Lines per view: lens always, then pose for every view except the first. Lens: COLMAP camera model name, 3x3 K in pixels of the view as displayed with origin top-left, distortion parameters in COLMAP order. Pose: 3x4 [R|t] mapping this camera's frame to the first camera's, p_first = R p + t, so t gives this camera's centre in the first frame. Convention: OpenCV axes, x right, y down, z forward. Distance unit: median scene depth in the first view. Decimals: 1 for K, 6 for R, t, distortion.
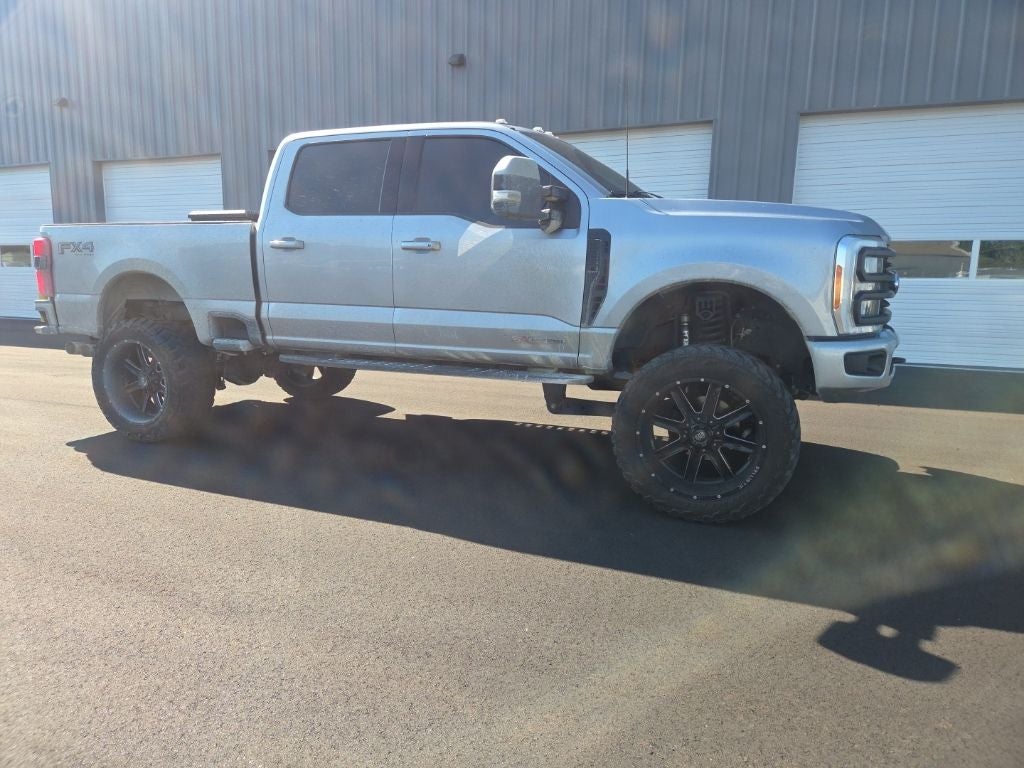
lens RADIAL K [[684.6, 0, 506.4], [0, 684.6, 379.2], [0, 0, 1]] dist [0.070403, -0.063023]
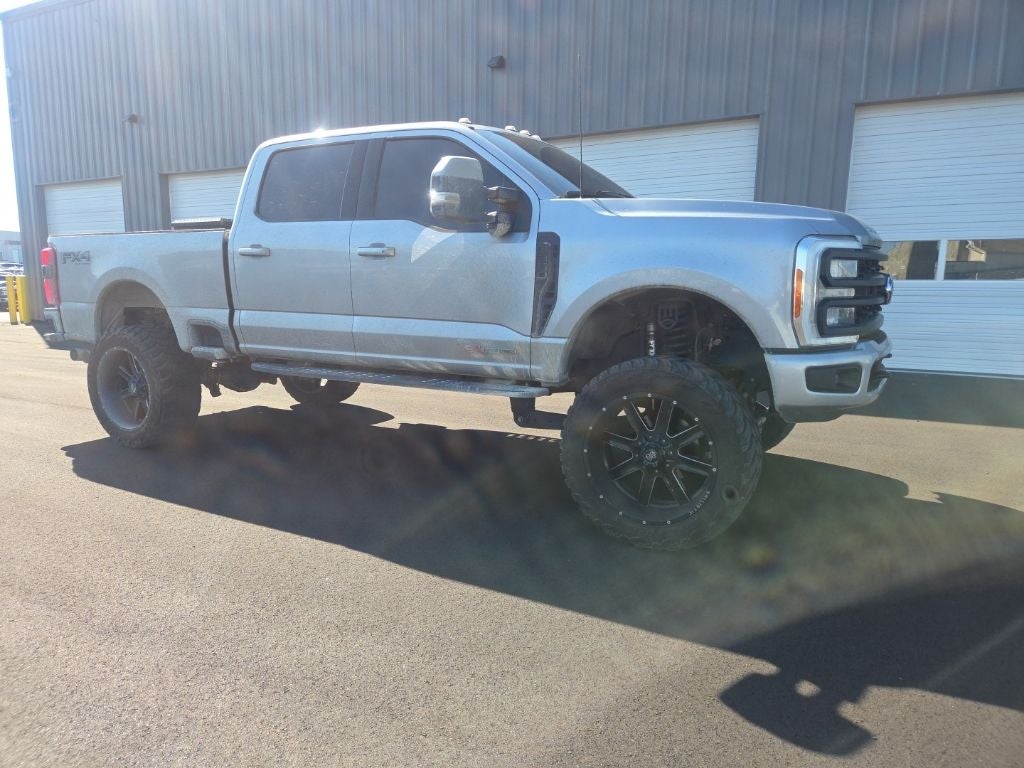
lens RADIAL K [[683.9, 0, 509.4], [0, 683.9, 387.5], [0, 0, 1]] dist [0.070302, -0.059589]
pose [[0.994348, 0.009980, -0.105697, 0.169599], [-0.009432, 0.999939, 0.005689, -0.011005], [0.105747, -0.004660, 0.994382, 0.061233]]
